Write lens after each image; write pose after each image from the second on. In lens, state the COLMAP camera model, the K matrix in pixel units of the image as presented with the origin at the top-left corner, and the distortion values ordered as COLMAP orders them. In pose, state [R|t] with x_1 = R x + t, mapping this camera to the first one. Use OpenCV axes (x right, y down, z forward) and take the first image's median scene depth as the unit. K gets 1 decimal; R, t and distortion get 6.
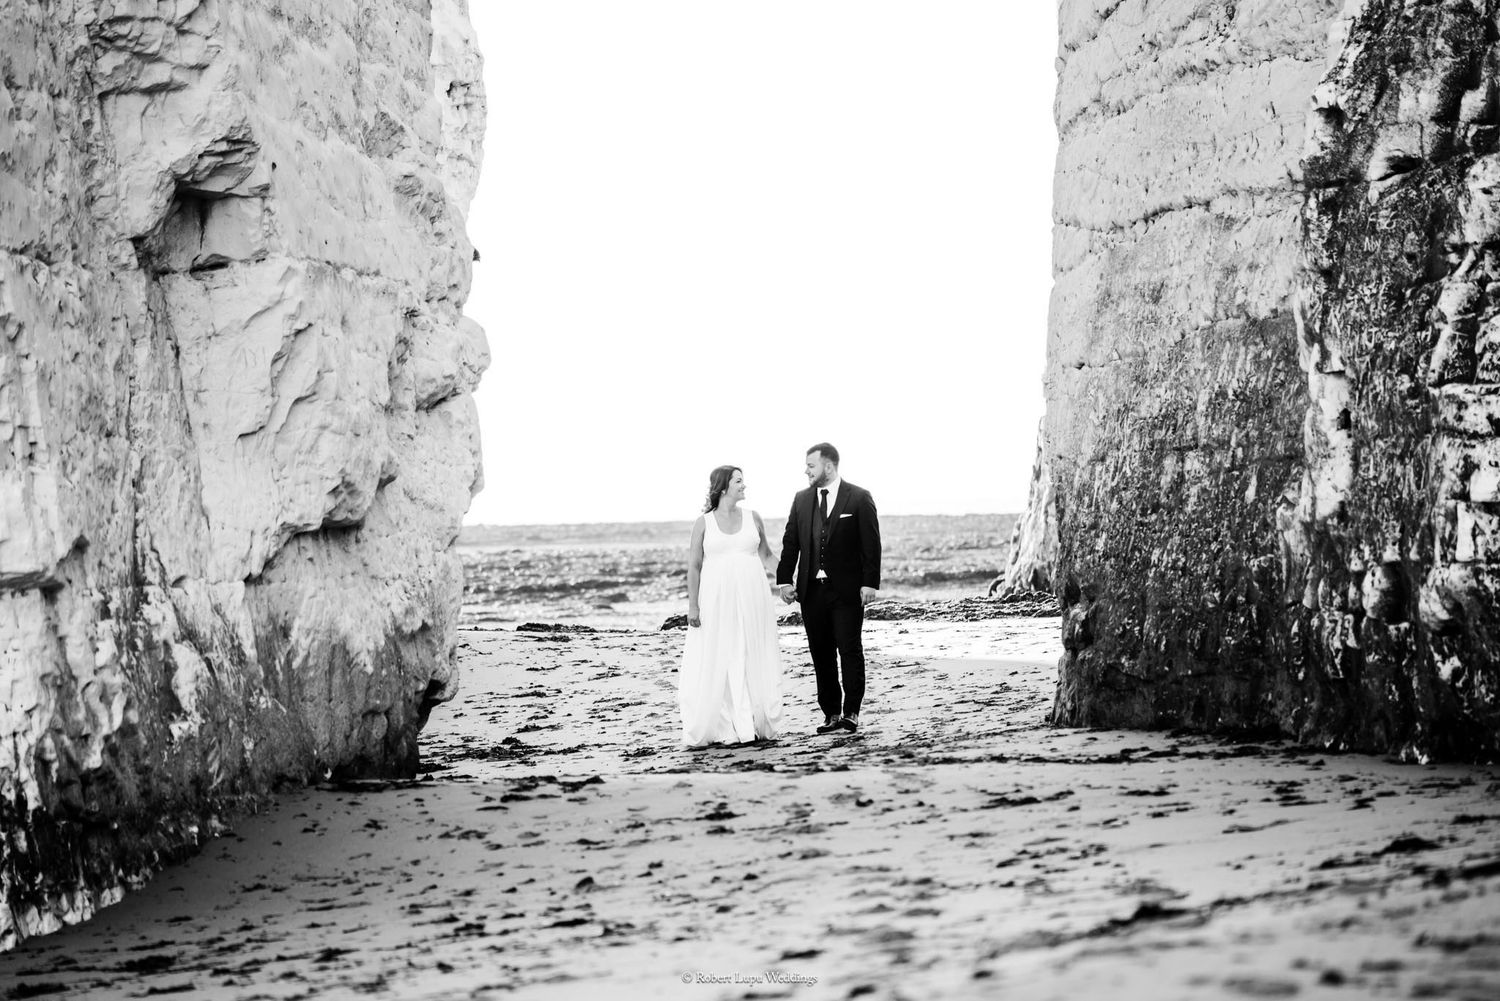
lens RADIAL K [[4477.1, 0, 750.0], [0, 4477.1, 500.5], [0, 0, 1]] dist [-0.193521, 1.048787]
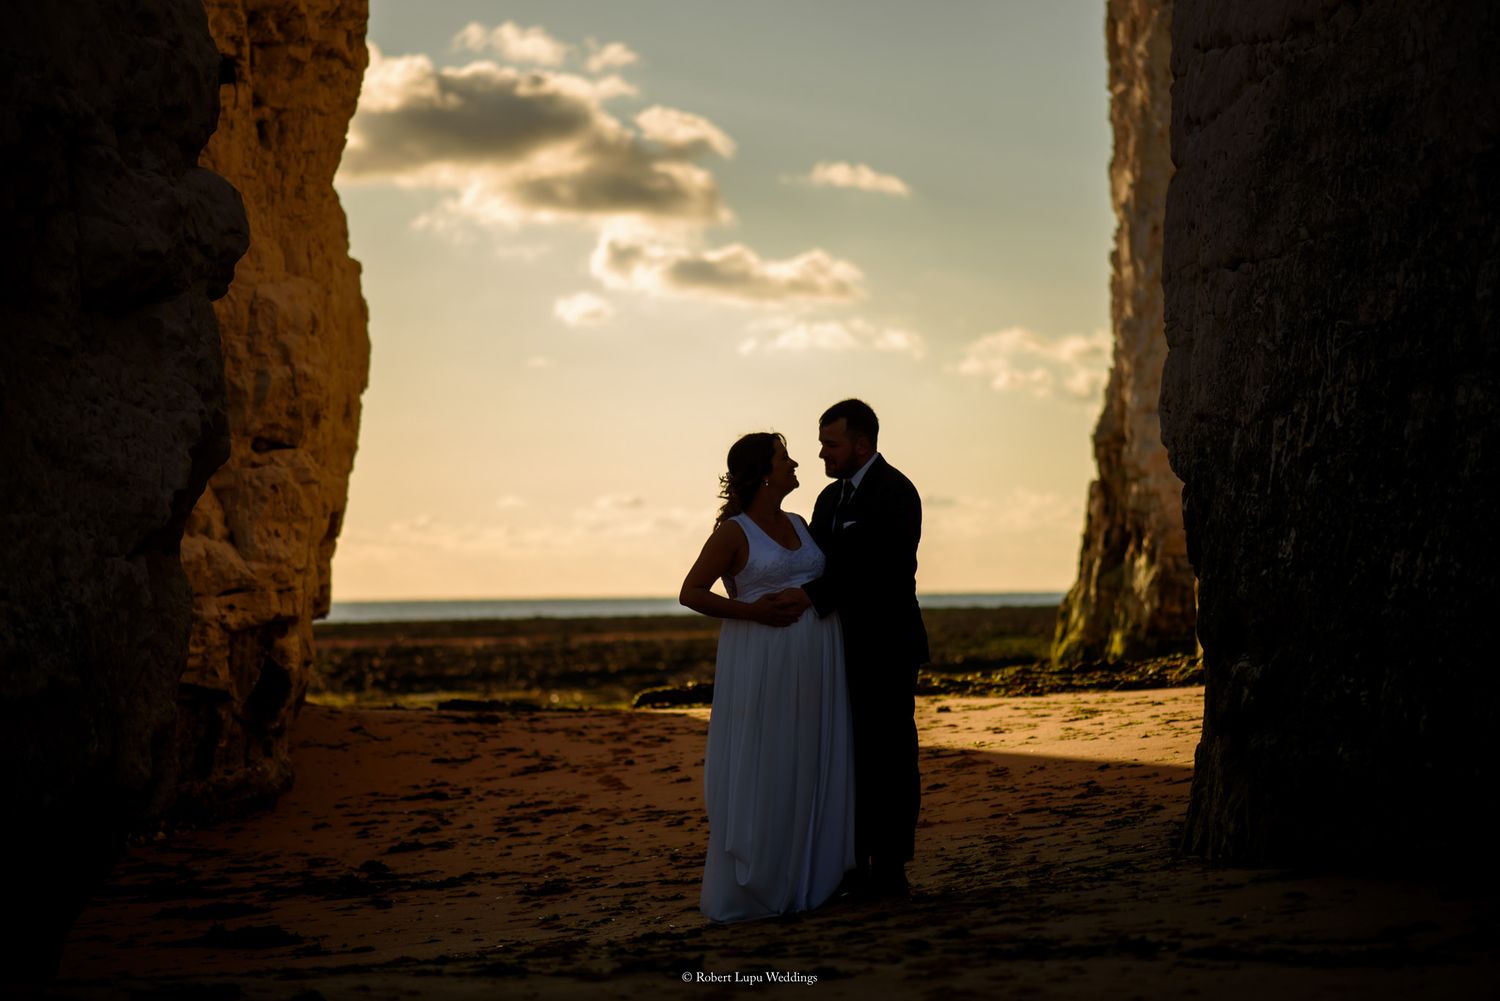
lens RADIAL K [[4477.1, 0, 750.0], [0, 4477.1, 500.5], [0, 0, 1]] dist [-0.193521, 1.048787]
pose [[0.999962, -0.001377, -0.008589, 0.015019], [0.001213, 0.999817, -0.019104, 0.015484], [0.008614, 0.019093, 0.999781, 0.452212]]
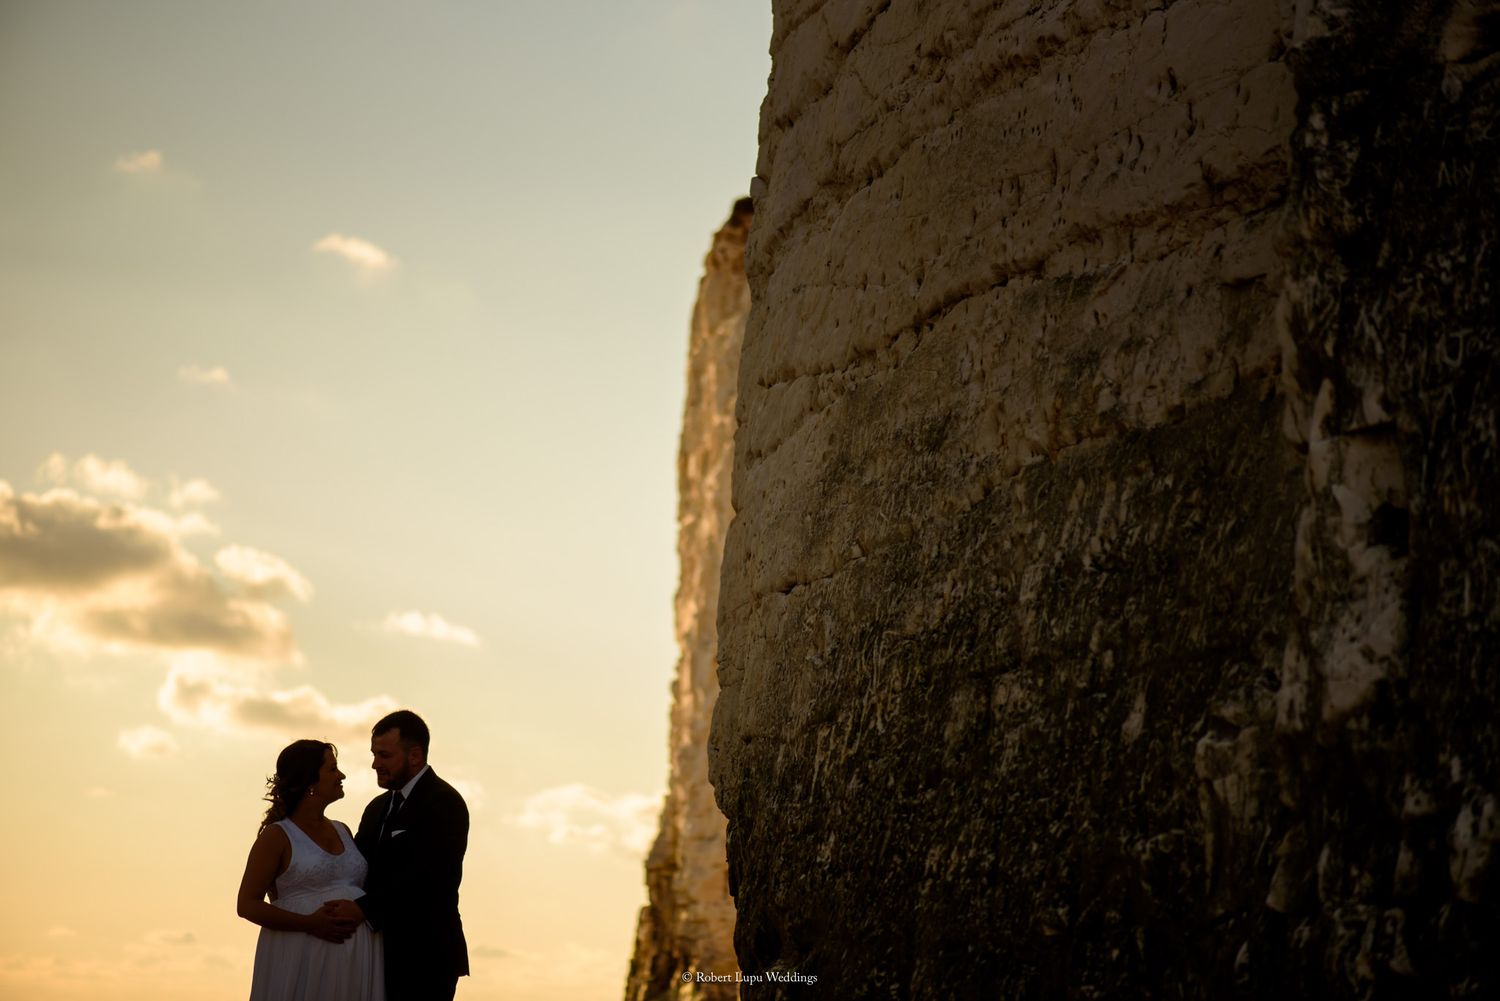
lens RADIAL K [[4477.1, 0, 750.0], [0, 4477.1, 500.5], [0, 0, 1]] dist [-0.193521, 1.048787]
pose [[0.994829, 0.052479, 0.086950, 0.016171], [-0.041944, 0.992026, -0.118845, 0.036382], [-0.092494, 0.114584, 0.989098, 0.444416]]
